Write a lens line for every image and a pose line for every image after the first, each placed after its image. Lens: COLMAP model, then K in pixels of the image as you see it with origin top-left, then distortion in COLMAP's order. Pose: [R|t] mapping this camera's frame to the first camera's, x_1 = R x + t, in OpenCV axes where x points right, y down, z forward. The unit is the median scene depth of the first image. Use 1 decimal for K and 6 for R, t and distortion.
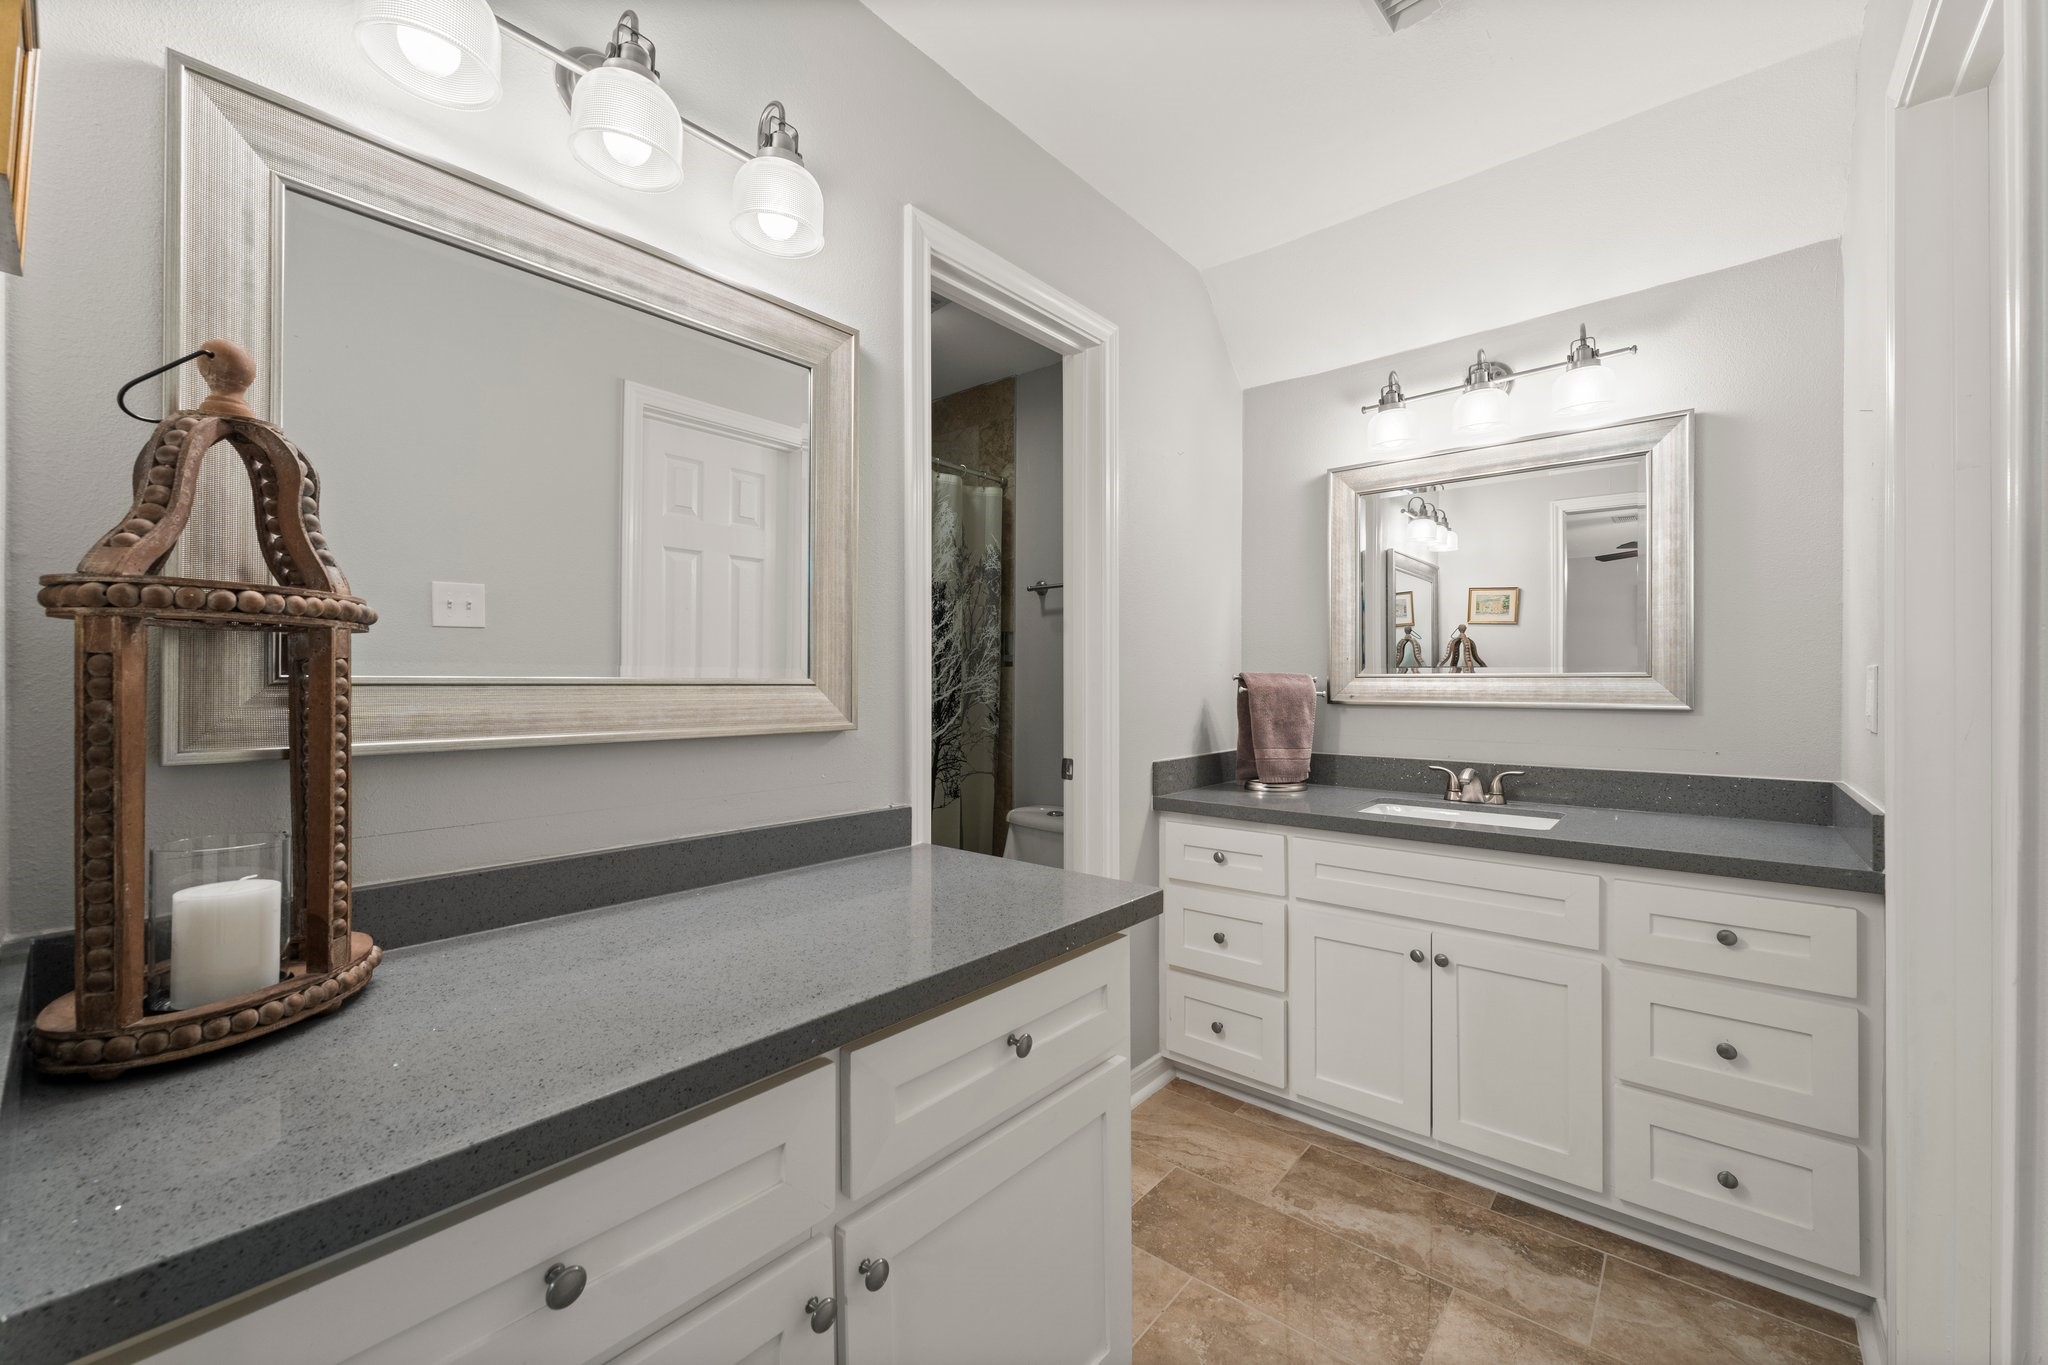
lens RADIAL K [[819.9, 0, 1021.5], [0, 819.9, 678.9], [0, 0, 1]] dist [-0.001034, -0.000068]
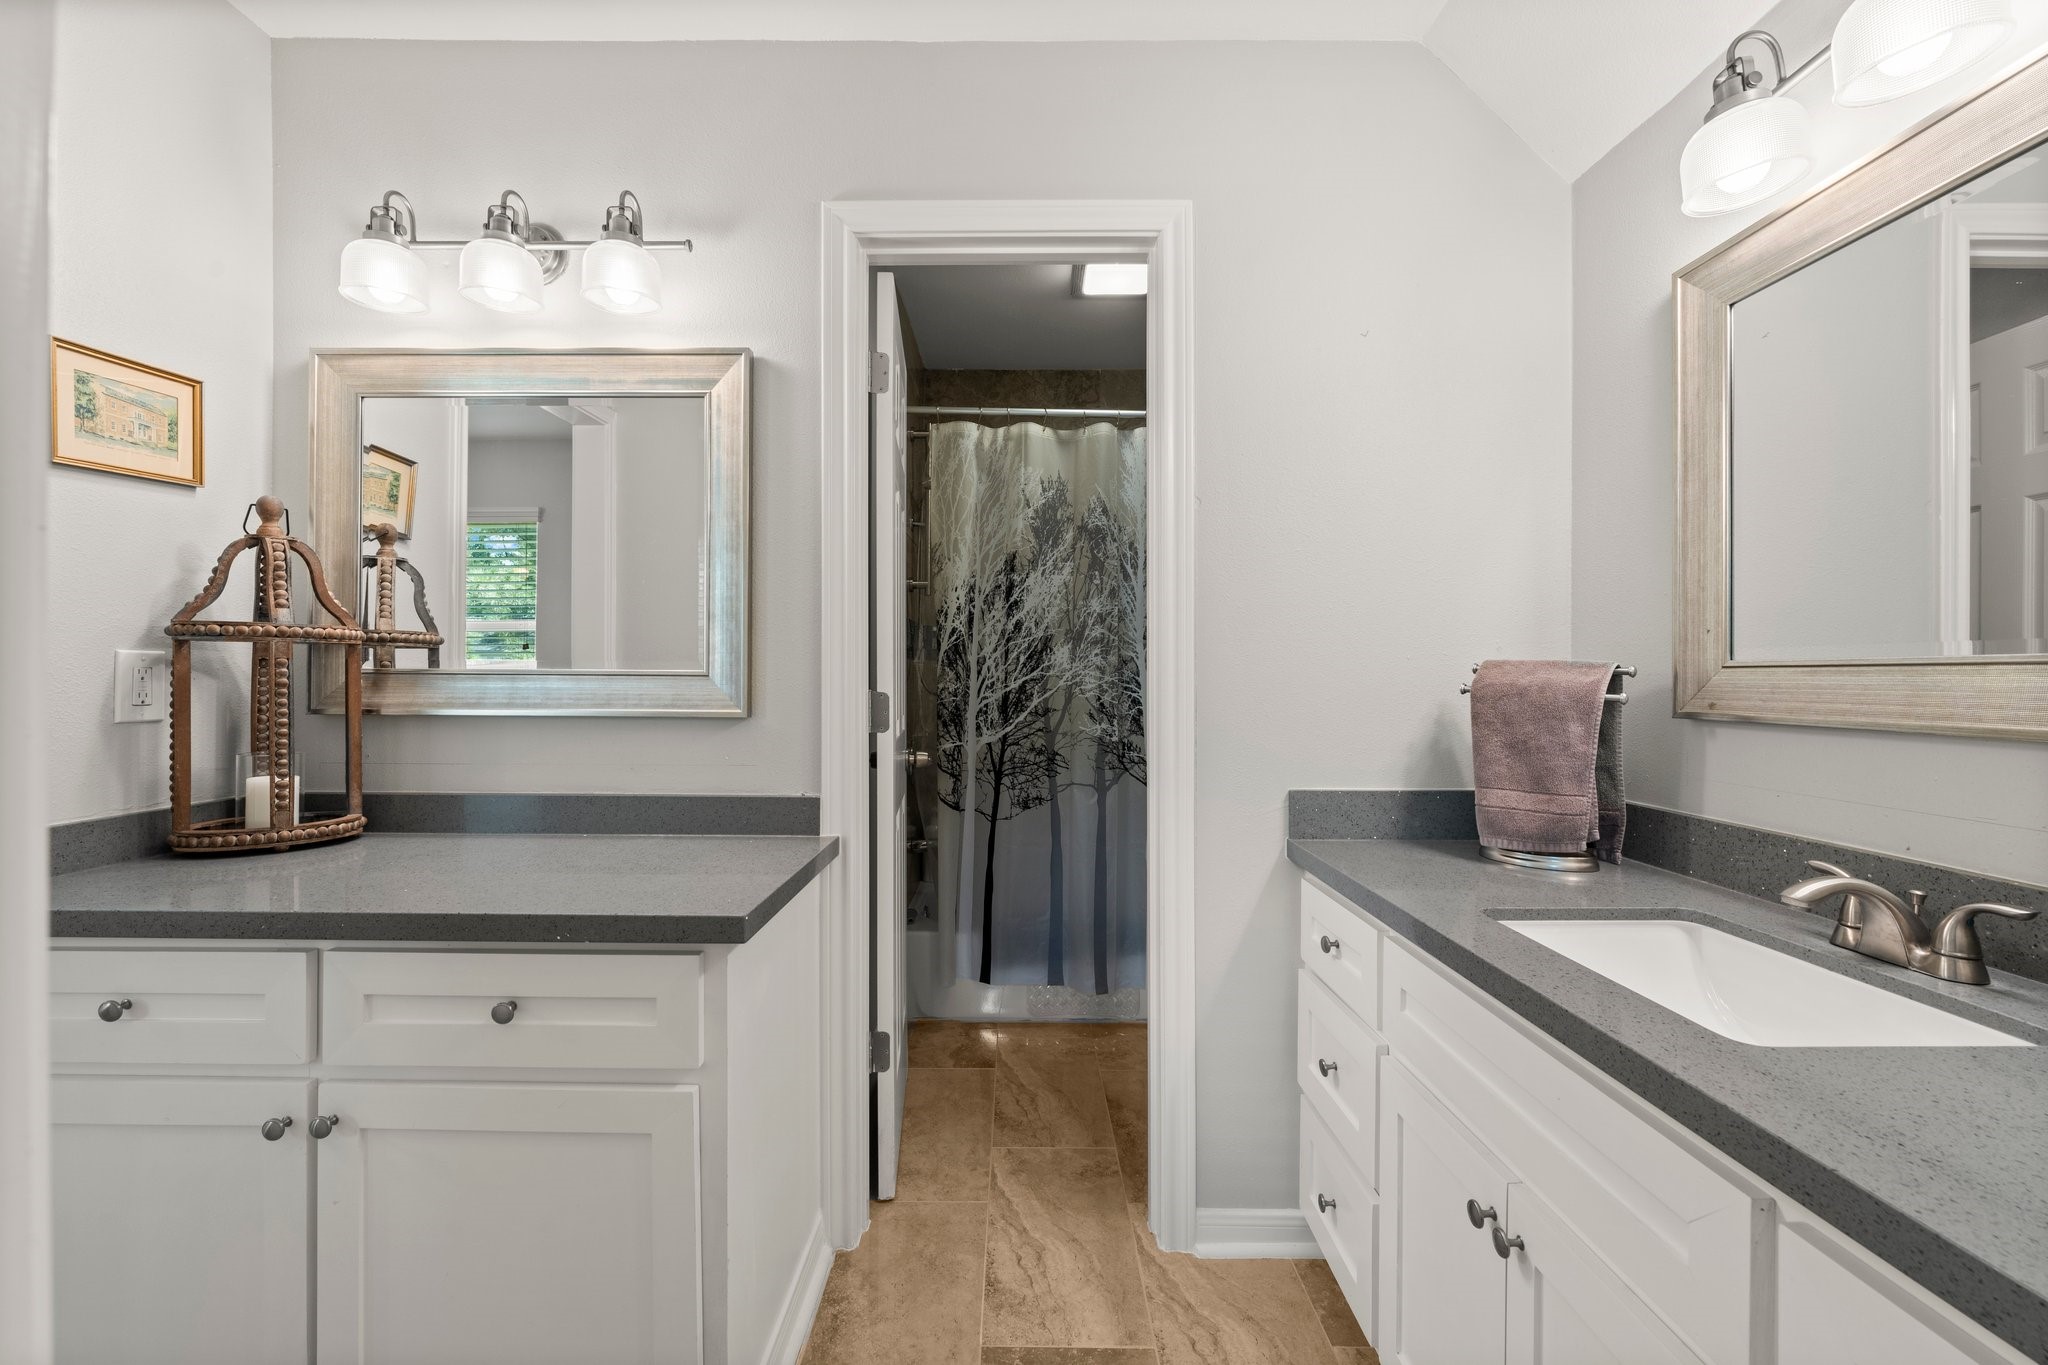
lens RADIAL K [[840.1, 0, 1024.0], [0, 840.1, 682.5], [0, 0, 1]] dist [-0.003756, -0.000231]
pose [[0.641306, 0.006311, -0.767259, 0.682125], [-0.001196, 0.999973, 0.007225, 0.005075], [0.767284, -0.003716, 0.641296, 0.440036]]
